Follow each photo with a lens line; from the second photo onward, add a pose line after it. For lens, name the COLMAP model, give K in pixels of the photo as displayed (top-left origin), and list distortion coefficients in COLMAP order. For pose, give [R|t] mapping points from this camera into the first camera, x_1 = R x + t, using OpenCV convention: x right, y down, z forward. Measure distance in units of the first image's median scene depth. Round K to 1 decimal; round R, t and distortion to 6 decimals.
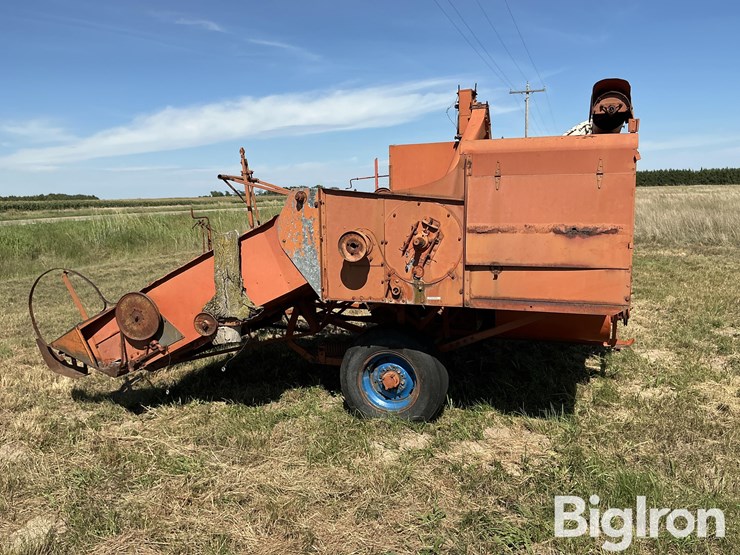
lens RADIAL K [[618.1, 0, 370.0], [0, 618.1, 277.5], [0, 0, 1]] dist [0.146790, -0.314832]
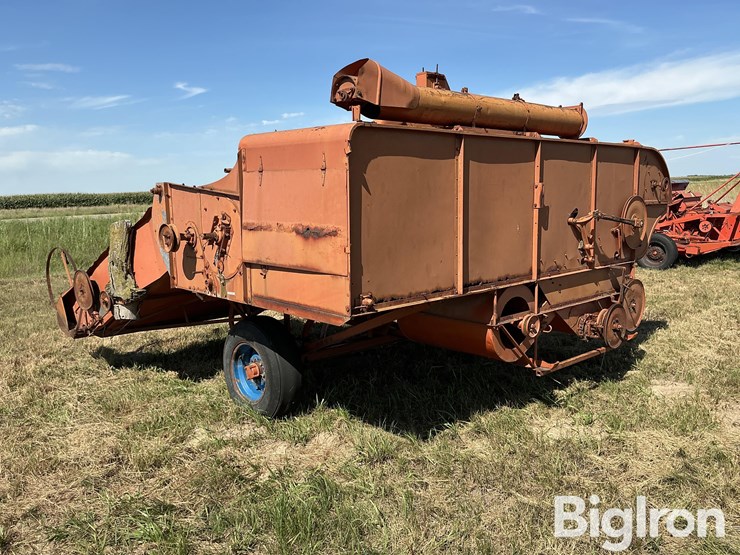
lens RADIAL K [[618.1, 0, 370.0], [0, 618.1, 277.5], [0, 0, 1]] dist [0.146790, -0.314832]
pose [[0.886026, 0.064865, -0.459075, 0.759065], [-0.054432, 0.997871, 0.035938, -0.040291], [0.460429, -0.006854, 0.887670, 0.208020]]
